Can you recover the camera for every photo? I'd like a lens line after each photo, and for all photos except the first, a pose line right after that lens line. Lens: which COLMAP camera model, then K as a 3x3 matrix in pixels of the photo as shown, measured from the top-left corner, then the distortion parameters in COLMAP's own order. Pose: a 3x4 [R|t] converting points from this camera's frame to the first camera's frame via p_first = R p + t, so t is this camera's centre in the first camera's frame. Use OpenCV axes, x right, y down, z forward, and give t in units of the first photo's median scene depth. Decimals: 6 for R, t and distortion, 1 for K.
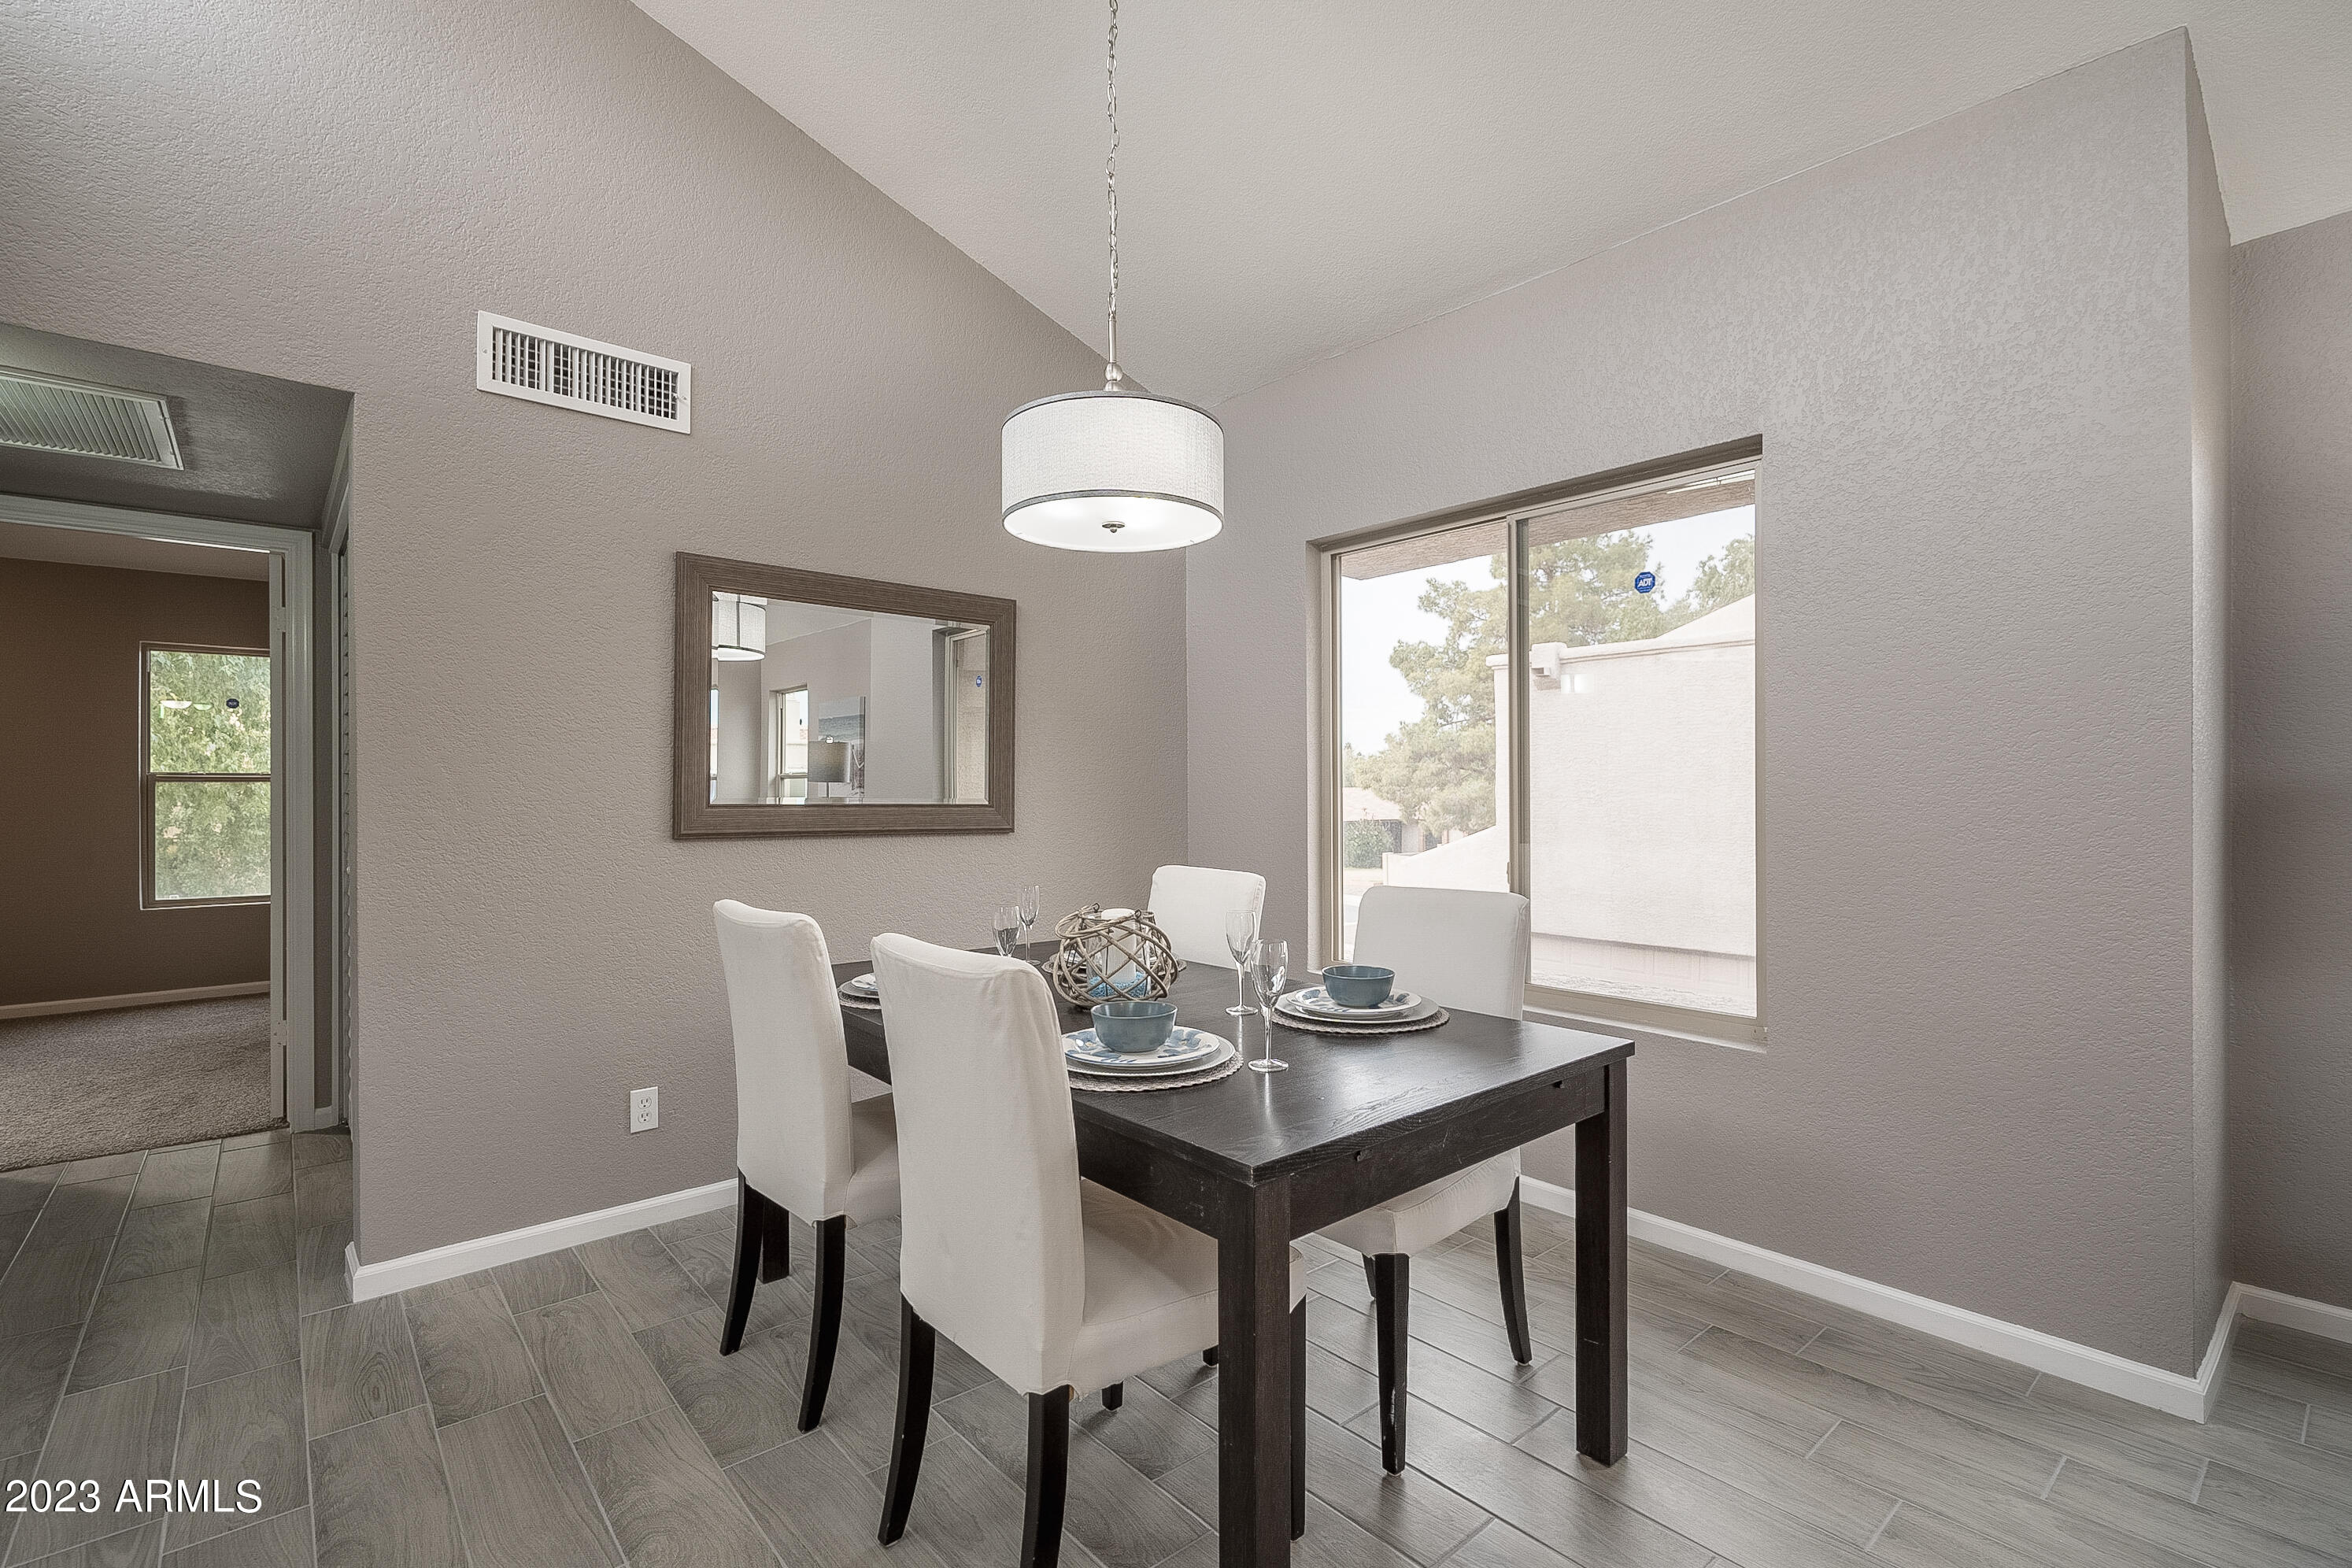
lens RADIAL K [[1068.6, 0, 1169.5], [0, 1068.6, 788.9], [0, 0, 1]] dist [-0.006999, 0.003001]
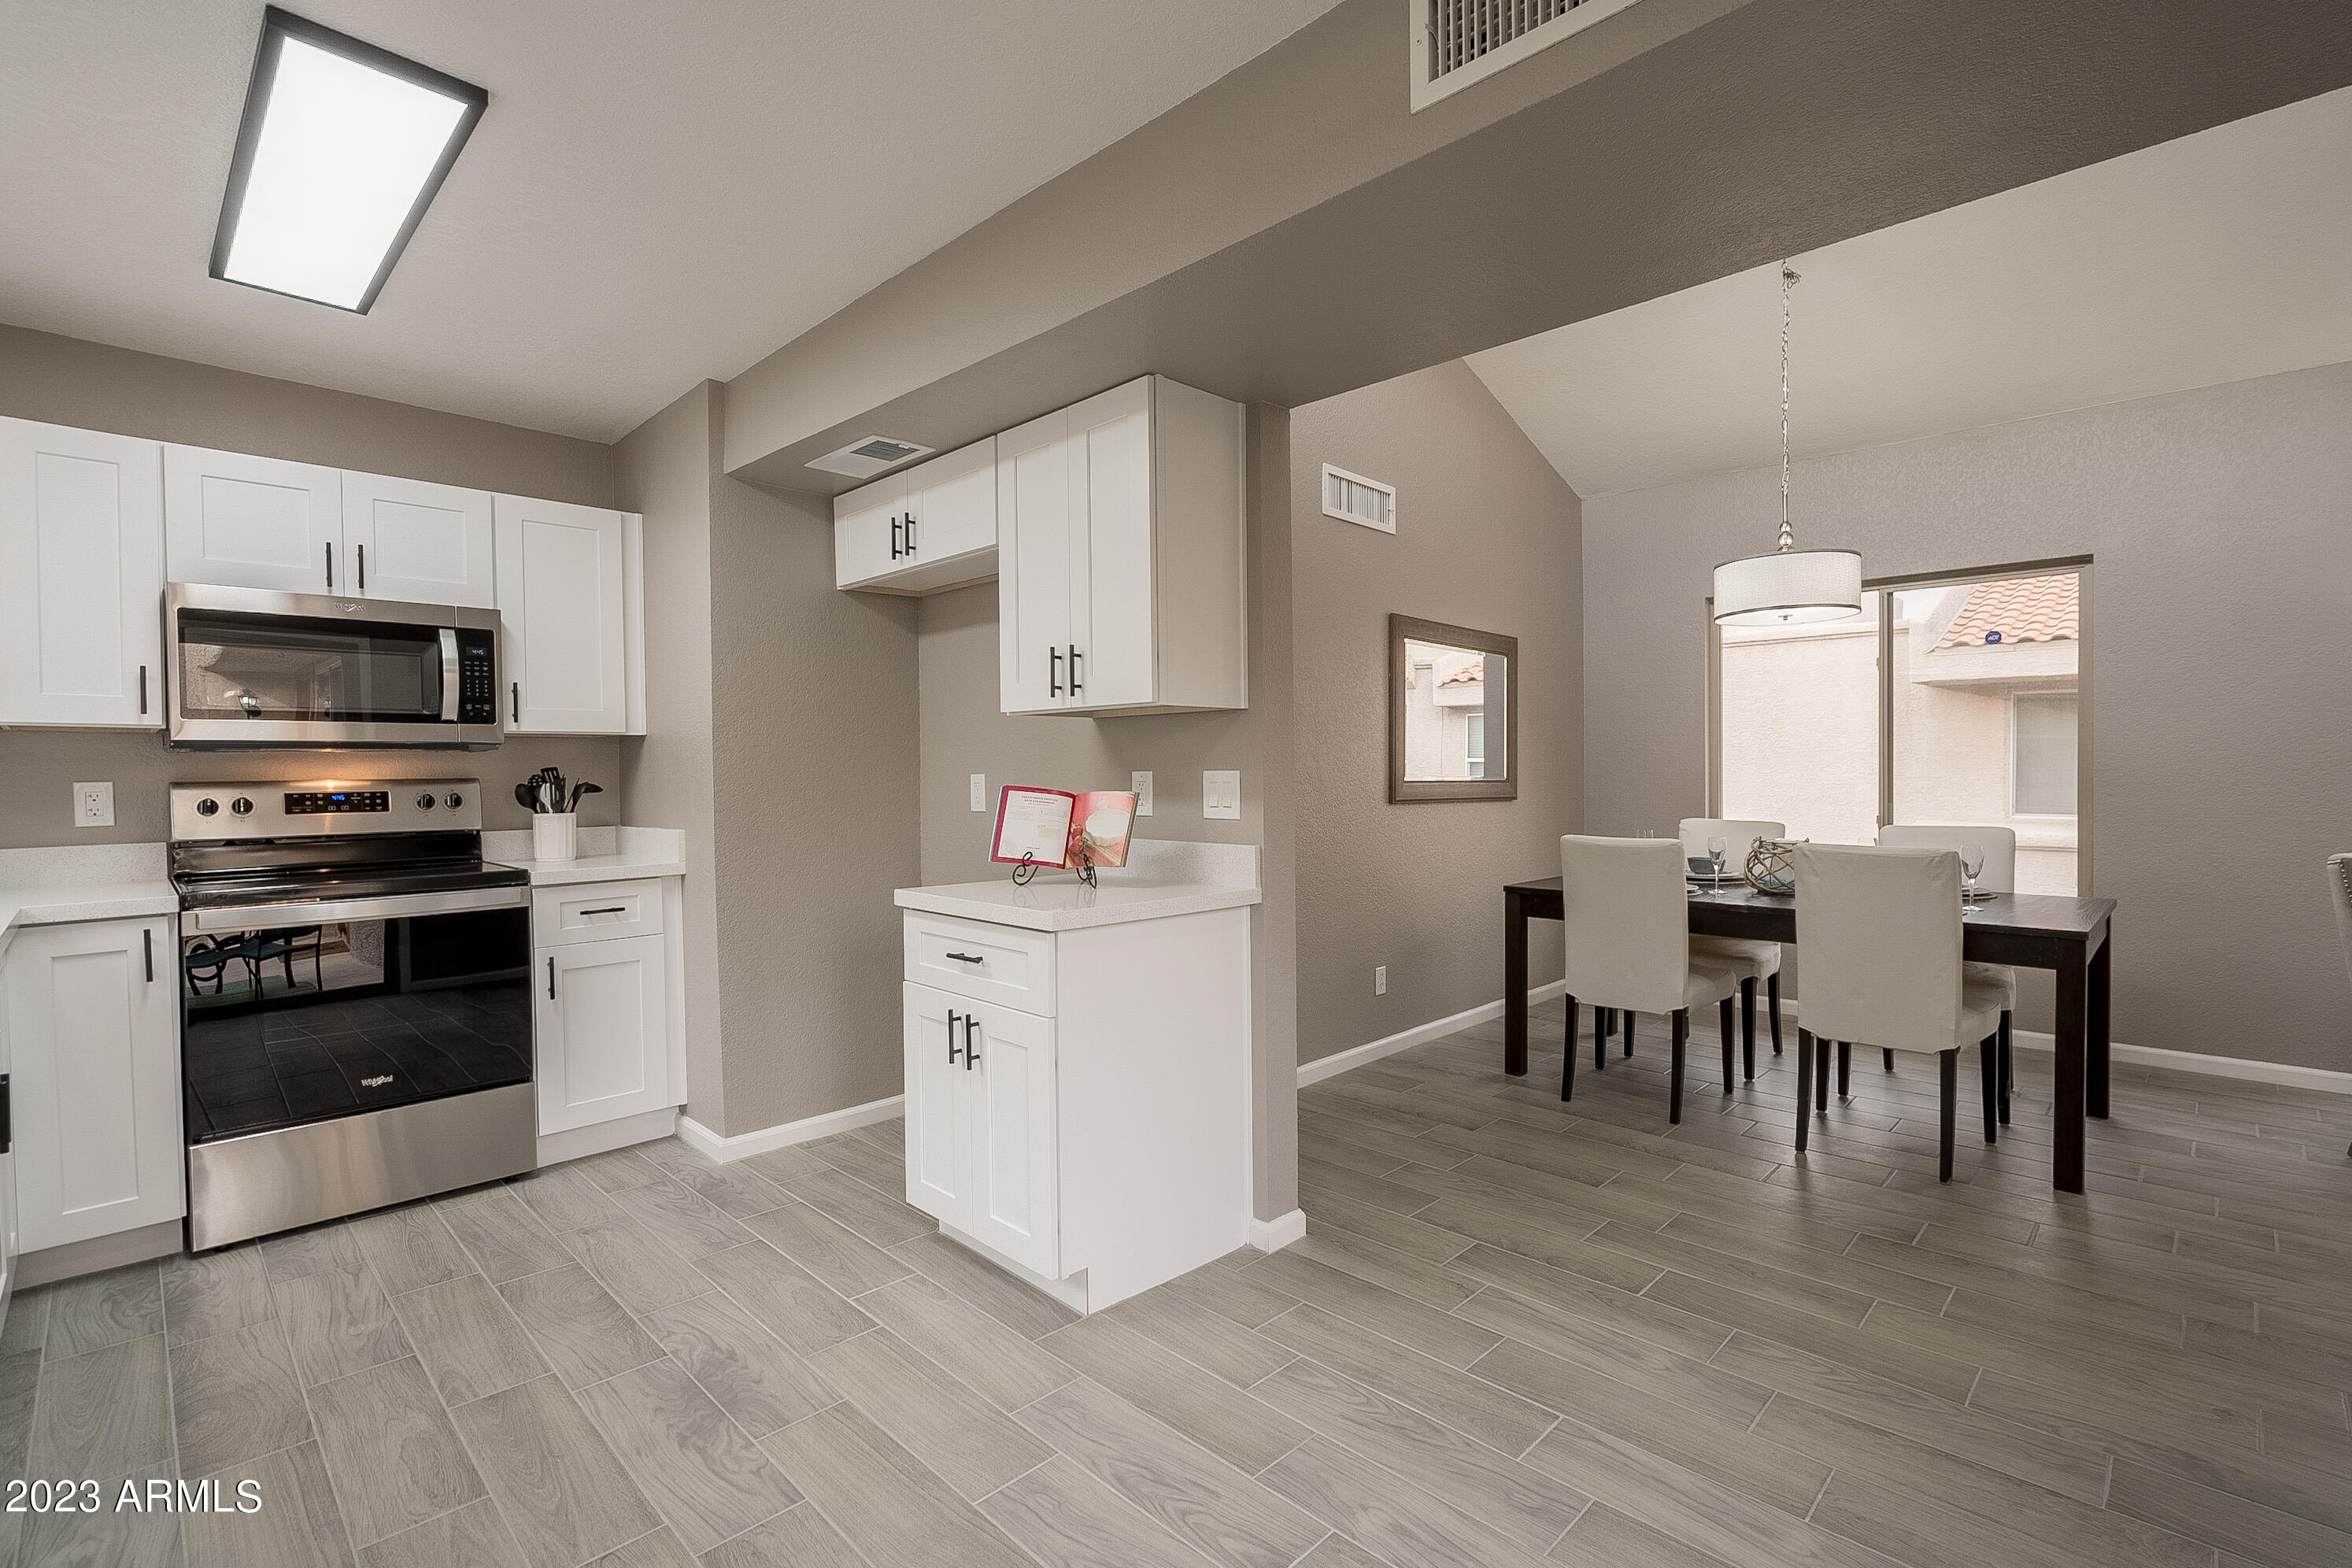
lens RADIAL K [[1068.6, 0, 1188.6], [0, 1068.6, 790.2], [0, 0, 1]] dist [-0.006999, 0.003001]
pose [[0.996641, -0.007654, 0.081530, -0.922064], [0.005958, 0.999761, 0.021030, -0.006002], [-0.081672, -0.020473, 0.996449, -0.512202]]
